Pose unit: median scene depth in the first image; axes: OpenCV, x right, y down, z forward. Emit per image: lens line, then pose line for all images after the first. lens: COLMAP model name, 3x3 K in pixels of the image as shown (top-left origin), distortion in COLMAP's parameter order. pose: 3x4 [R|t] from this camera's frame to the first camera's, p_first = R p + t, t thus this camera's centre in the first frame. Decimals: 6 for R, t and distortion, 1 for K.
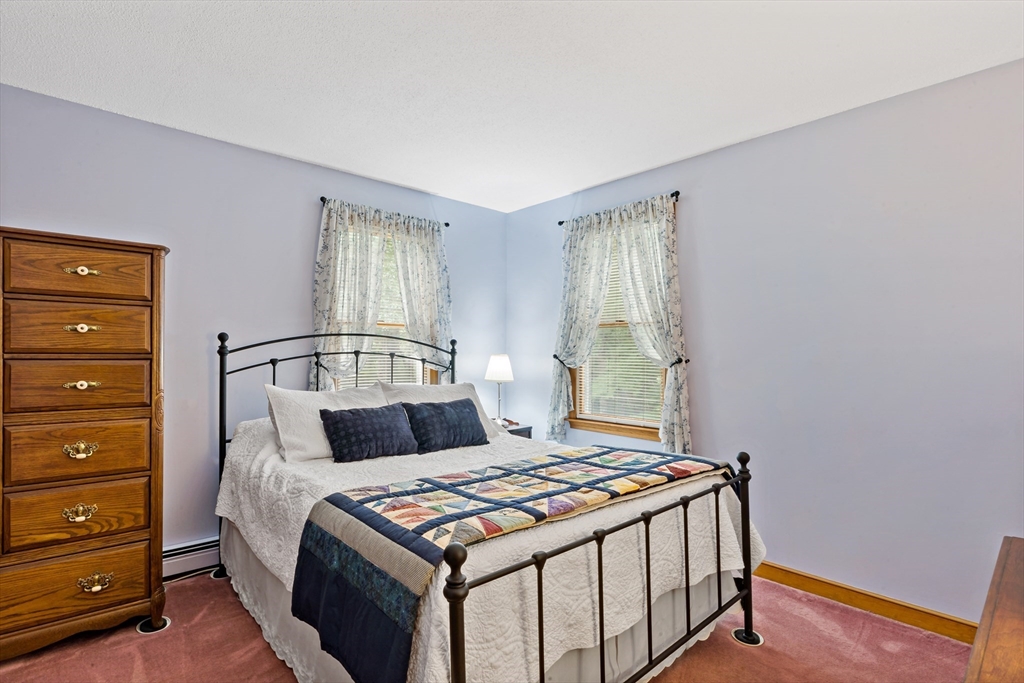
lens RADIAL K [[502.5, 0, 512.0], [0, 502.5, 341.5], [0, 0, 1]] dist [-0.001503, -0.000052]
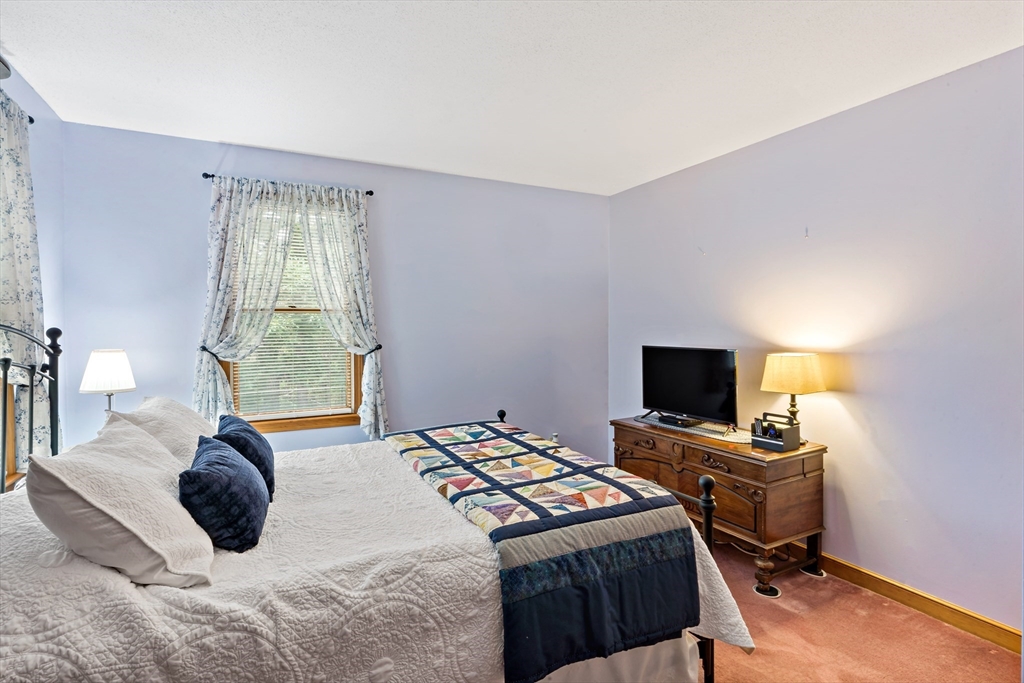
lens RADIAL K [[494.7, 0, 511.9], [0, 494.7, 319.8], [0, 0, 1]] dist [-0.002399, 0.000003]
pose [[0.269699, 0.005575, 0.962928, -0.609158], [-0.015313, 0.999882, -0.001501, -0.023792], [-0.962823, -0.014341, 0.269753, 0.409017]]
